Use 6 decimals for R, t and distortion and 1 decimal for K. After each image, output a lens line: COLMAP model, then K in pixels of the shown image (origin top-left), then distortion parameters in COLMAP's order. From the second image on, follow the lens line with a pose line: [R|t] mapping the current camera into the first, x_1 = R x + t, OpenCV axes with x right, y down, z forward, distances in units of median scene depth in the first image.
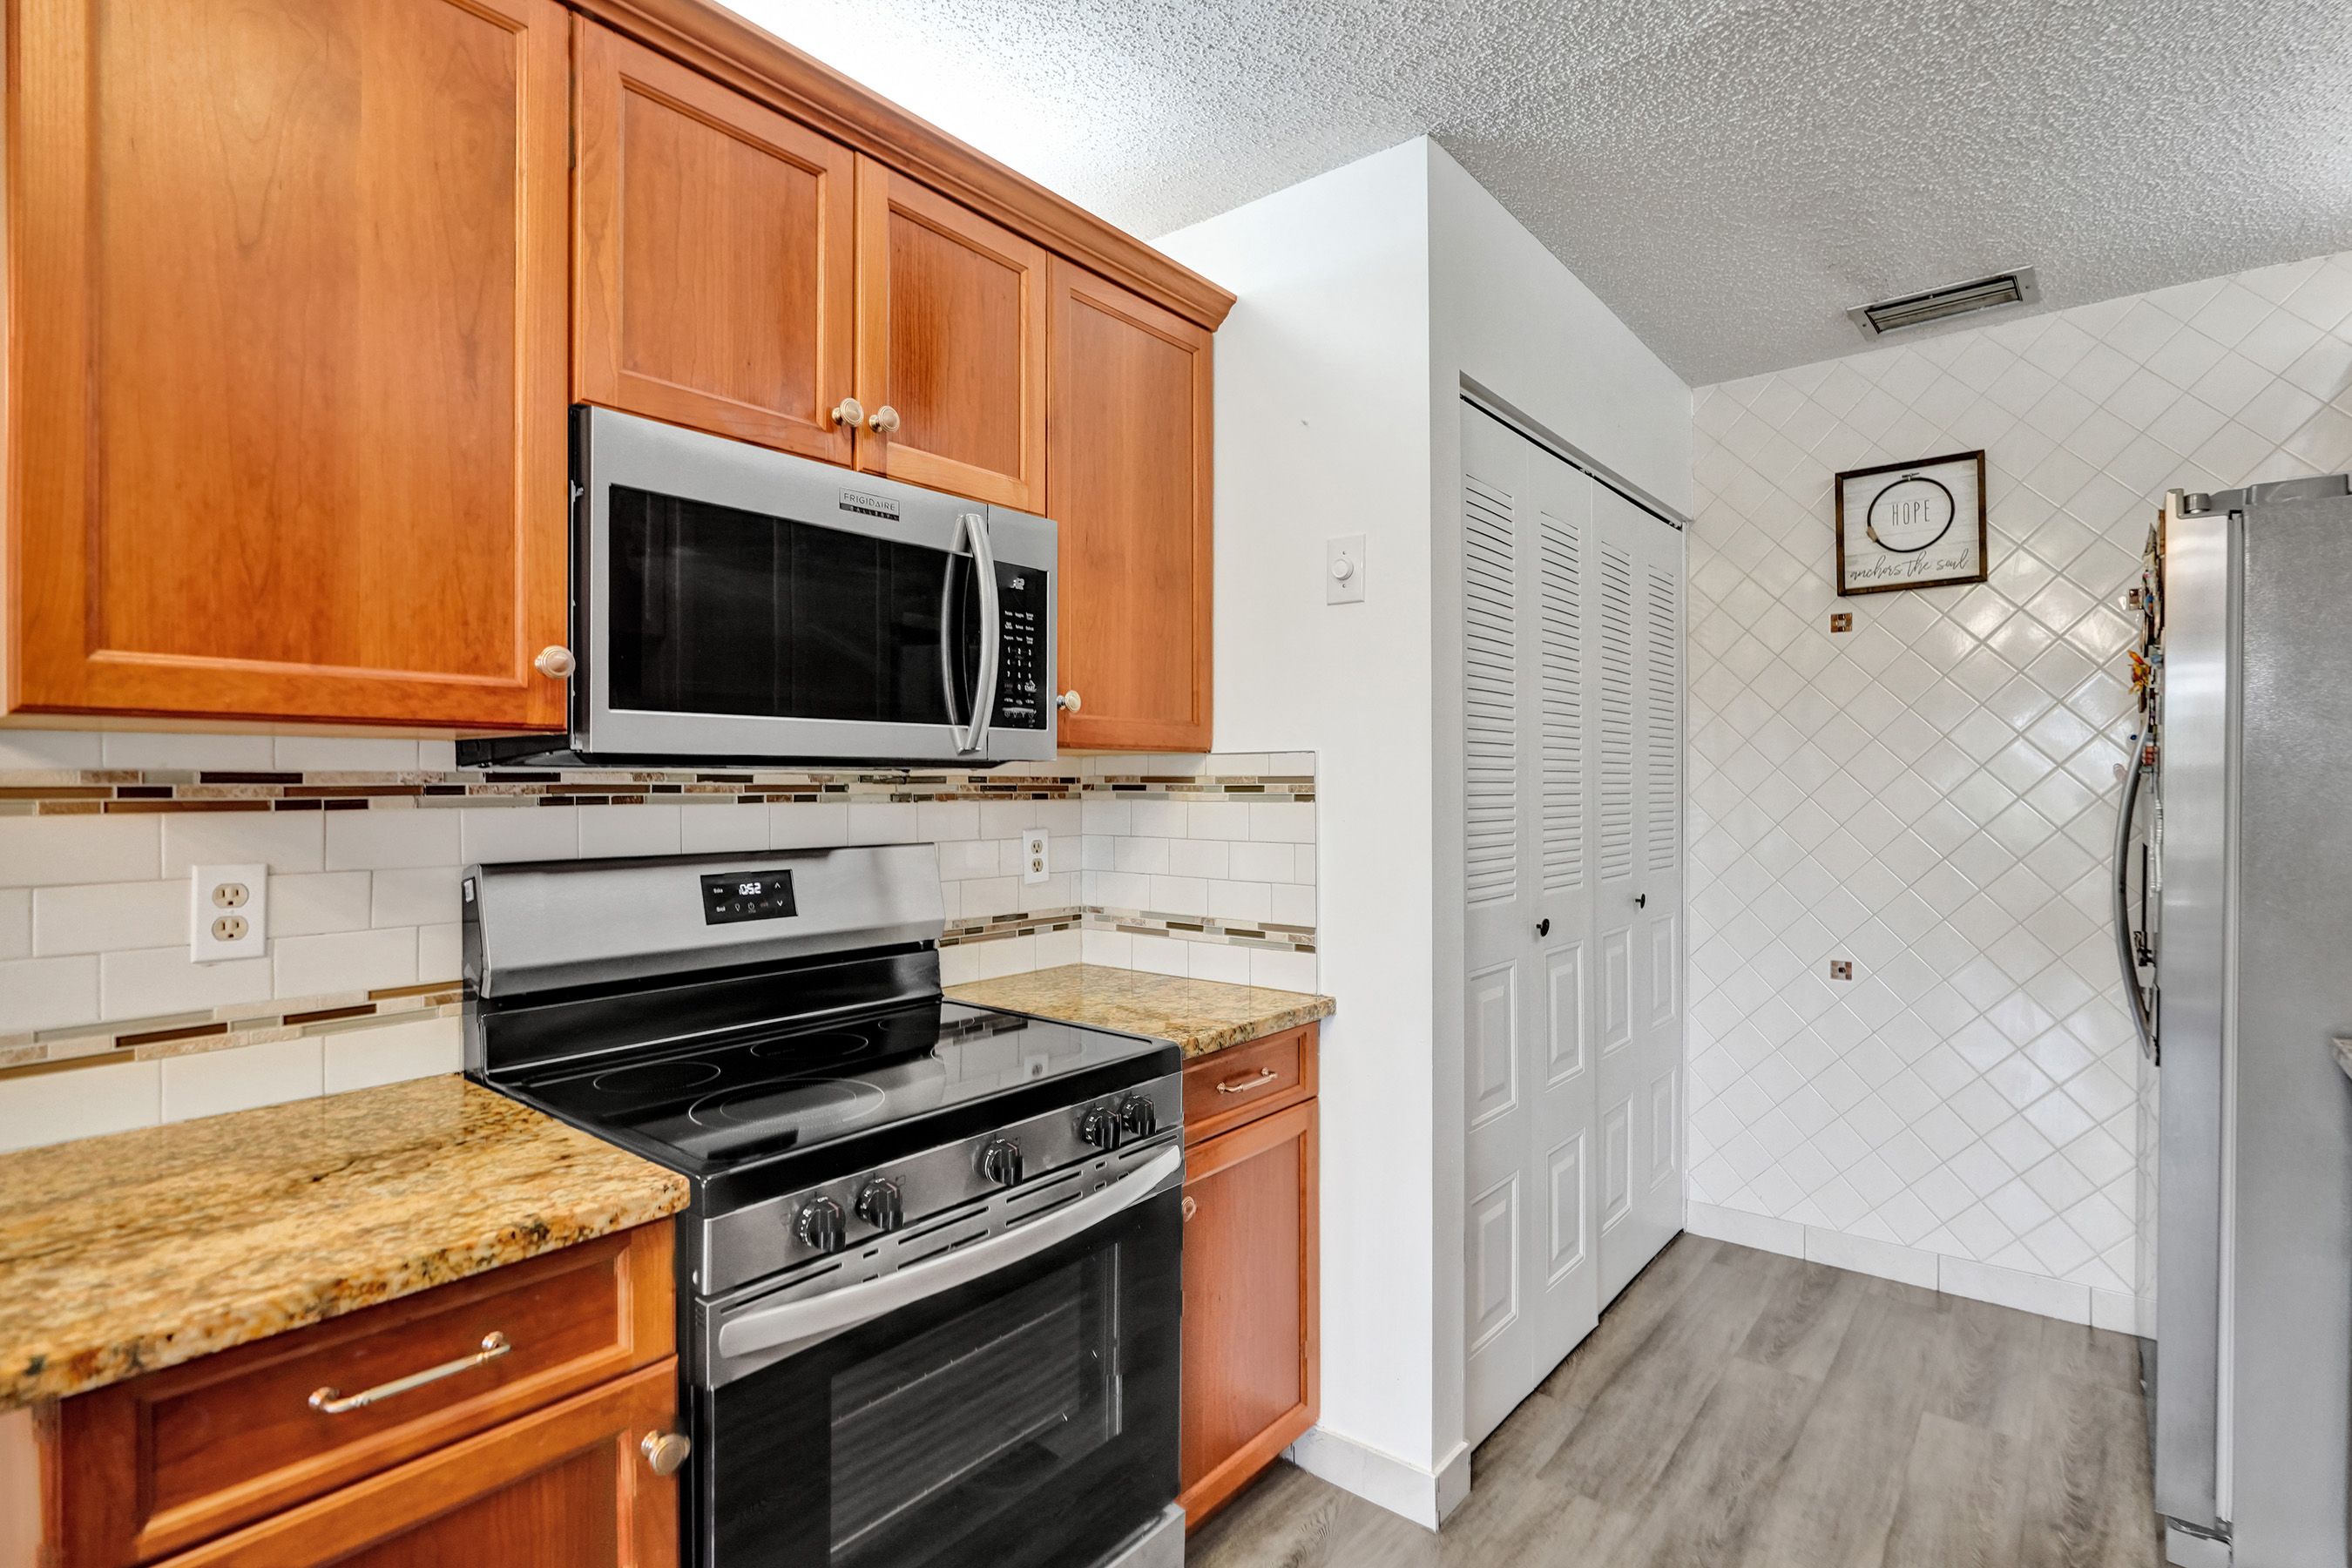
lens RADIAL K [[1095.9, 0, 1211.0], [0, 1095.9, 786.7], [0, 0, 1]] dist [-0.004546, 0.001629]
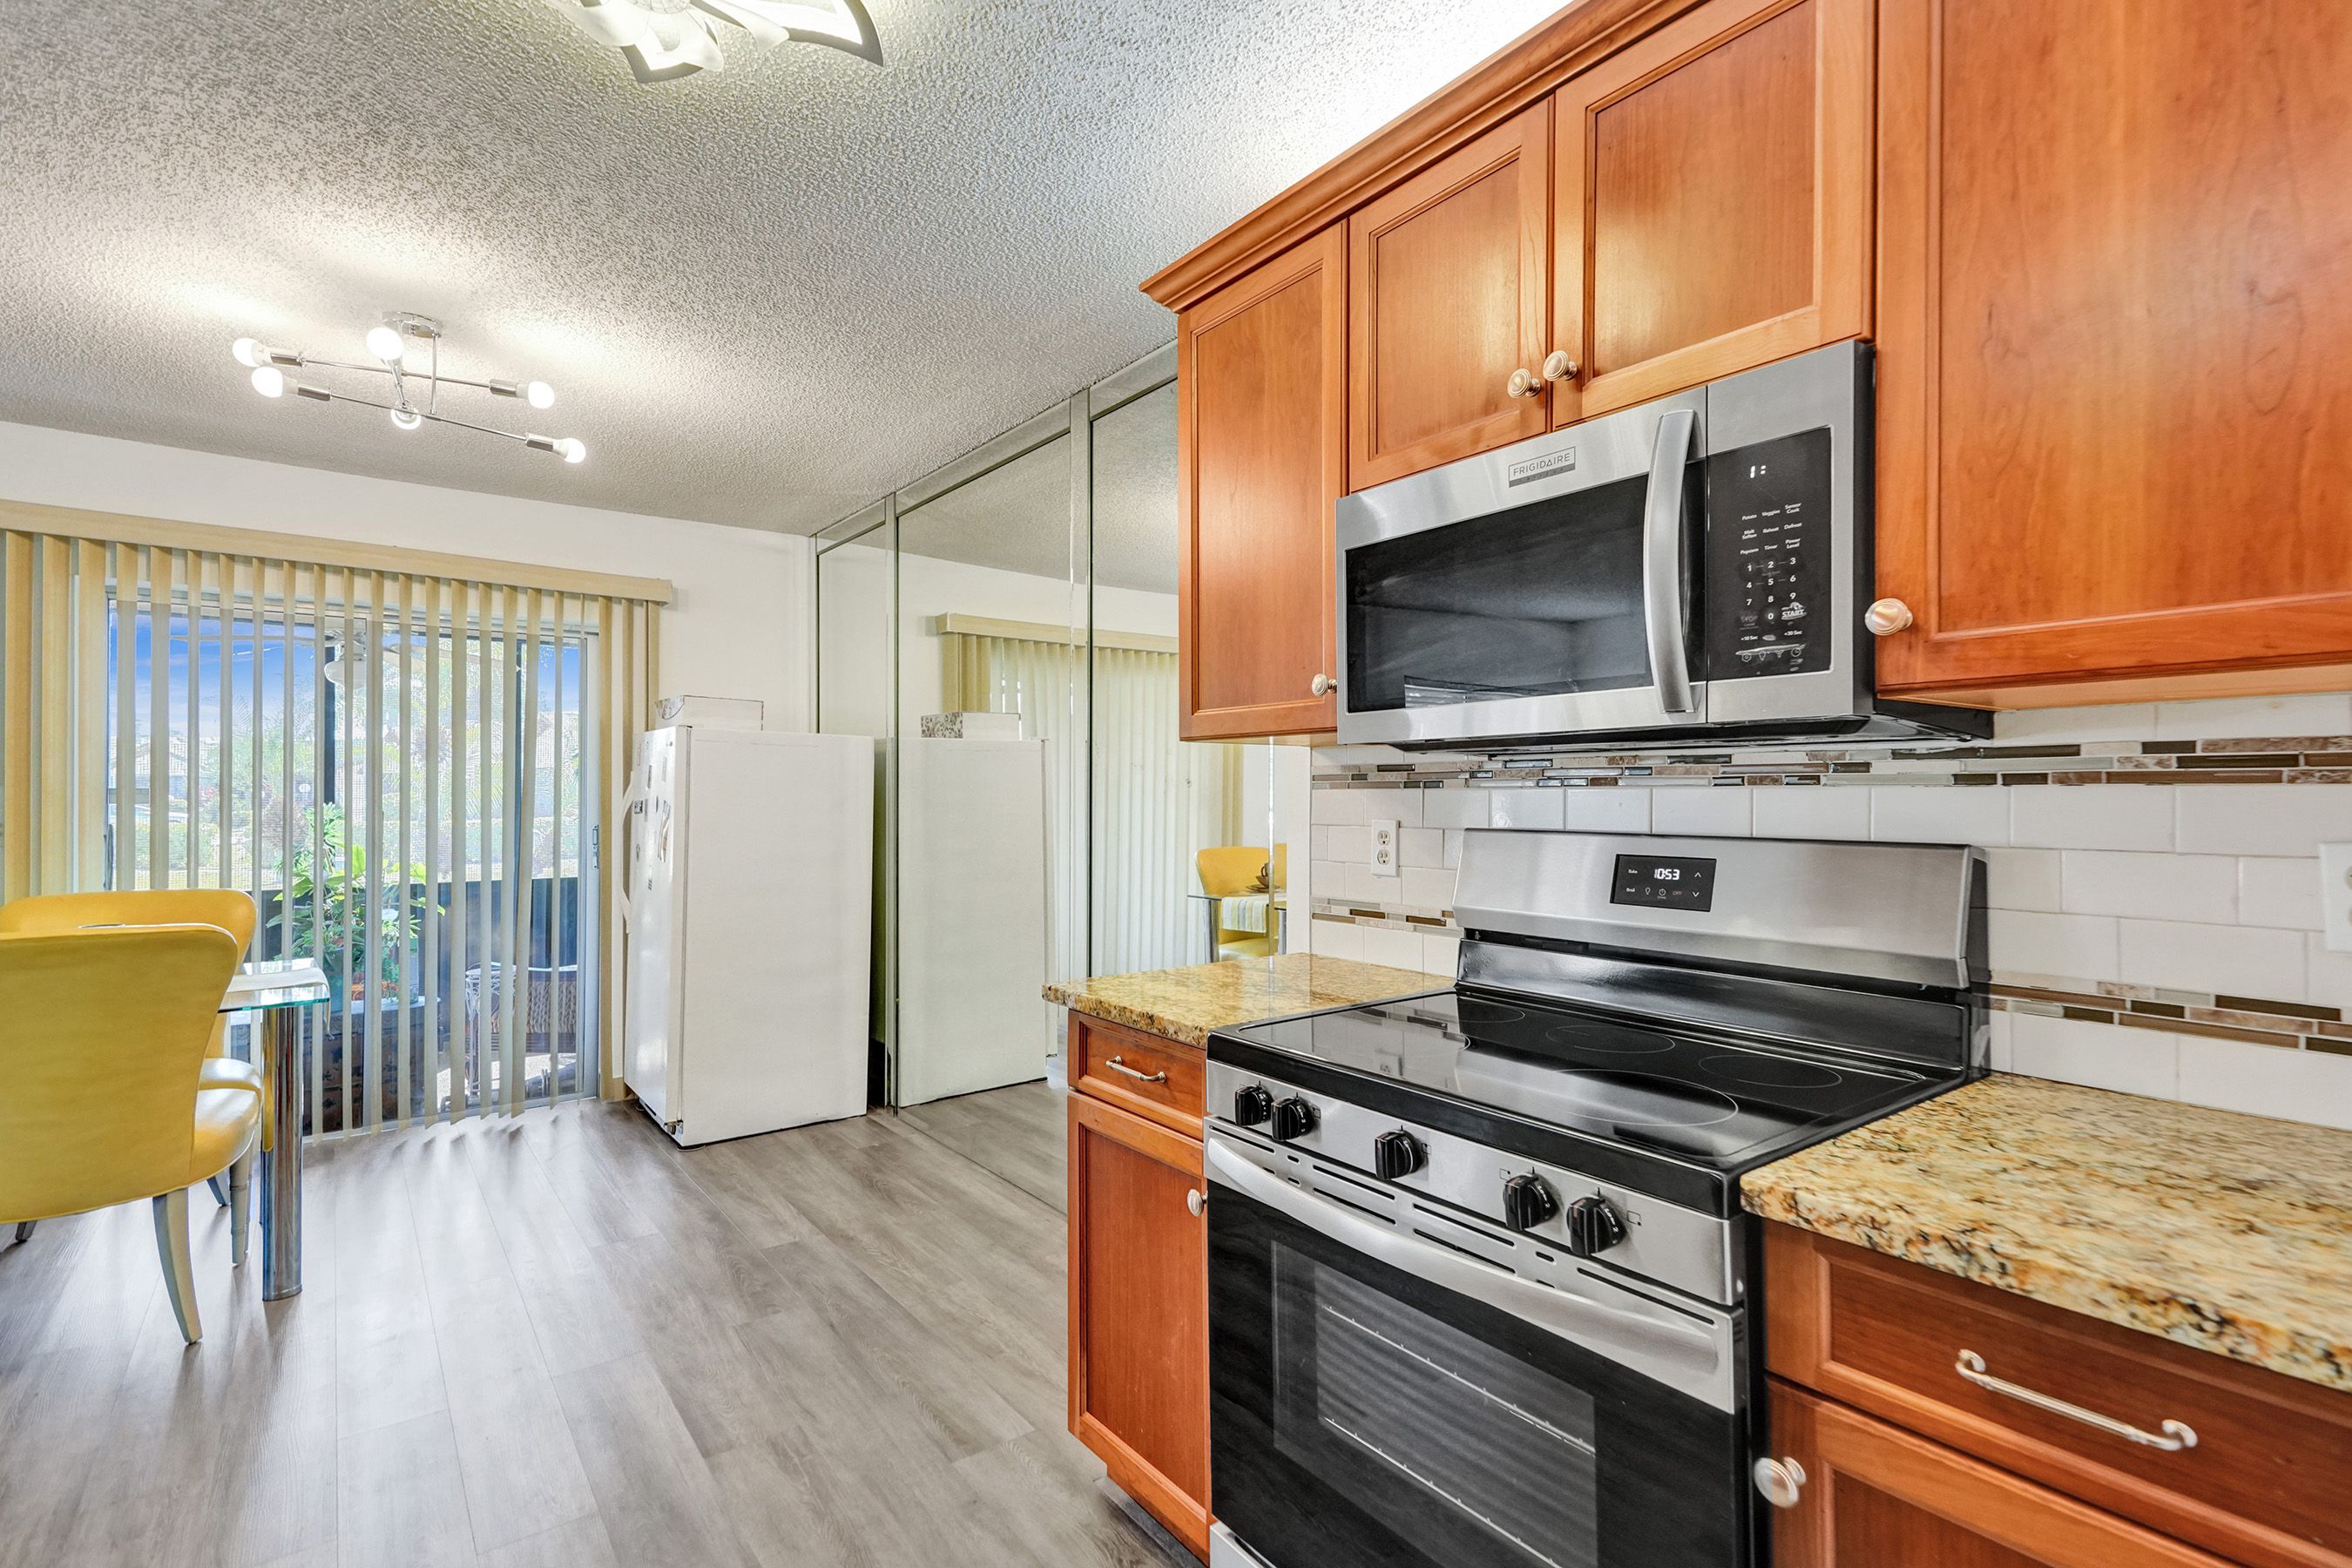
lens RADIAL K [[1095.9, 0, 1188.1], [0, 1095.9, 801.6], [0, 0, 1]] dist [-0.004546, 0.001629]
pose [[-0.247819, 0.009279, -0.968762, 0.554173], [0.002530, 0.999957, 0.008930, 0.018504], [0.968803, -0.000238, -0.247832, 0.760885]]
